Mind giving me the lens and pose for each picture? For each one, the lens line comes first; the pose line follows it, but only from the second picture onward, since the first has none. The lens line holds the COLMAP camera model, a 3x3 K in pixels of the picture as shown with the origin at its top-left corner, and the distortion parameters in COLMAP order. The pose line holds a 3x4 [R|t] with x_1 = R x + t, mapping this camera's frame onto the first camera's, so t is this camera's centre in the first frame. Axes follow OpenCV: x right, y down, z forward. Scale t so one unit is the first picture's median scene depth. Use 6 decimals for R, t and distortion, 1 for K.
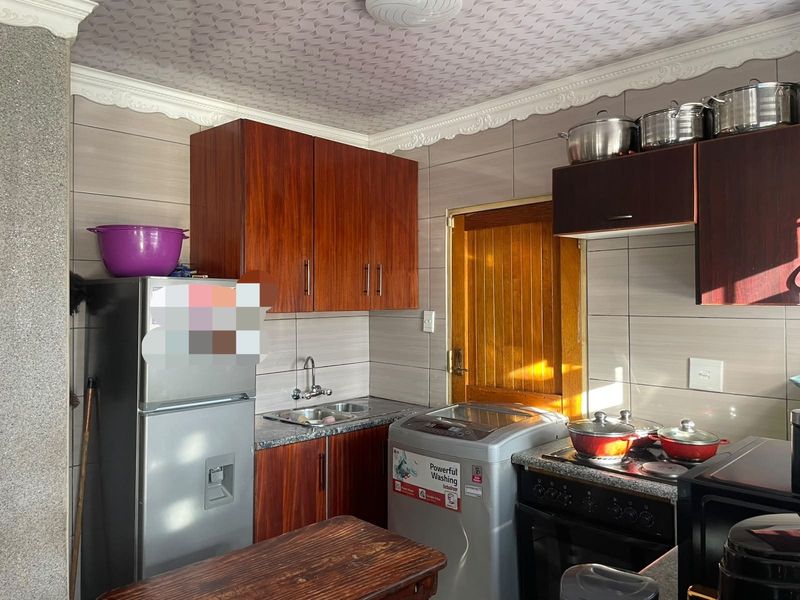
lens RADIAL K [[591.3, 0, 400.8], [0, 591.3, 298.7], [0, 0, 1]] dist [-0.006644, -0.008829]
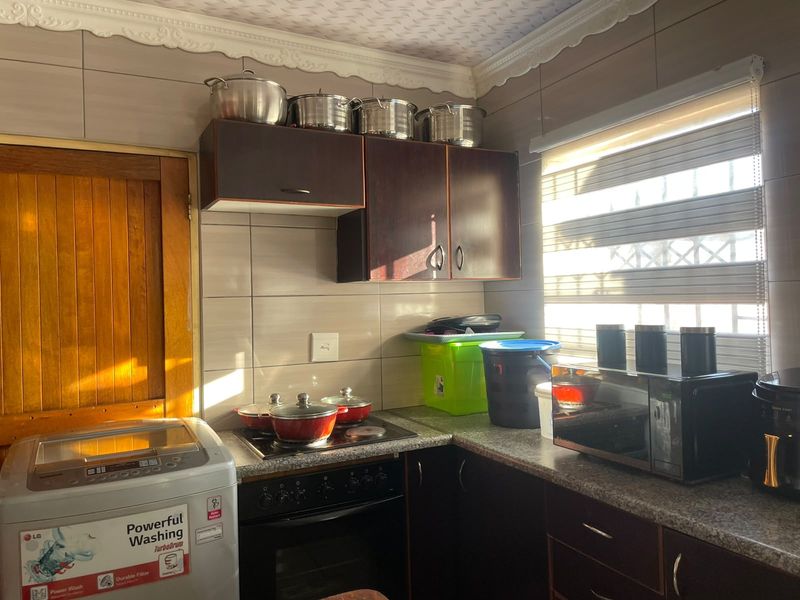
lens RADIAL K [[599.3, 0, 403.8], [0, 599.3, 293.4], [0, 0, 1]] dist [0.030158, -0.058002]
pose [[0.293555, -0.003472, 0.955936, -0.489333], [0.021048, 0.999774, -0.002833, 0.034321], [-0.955710, 0.020952, 0.293562, 0.516627]]
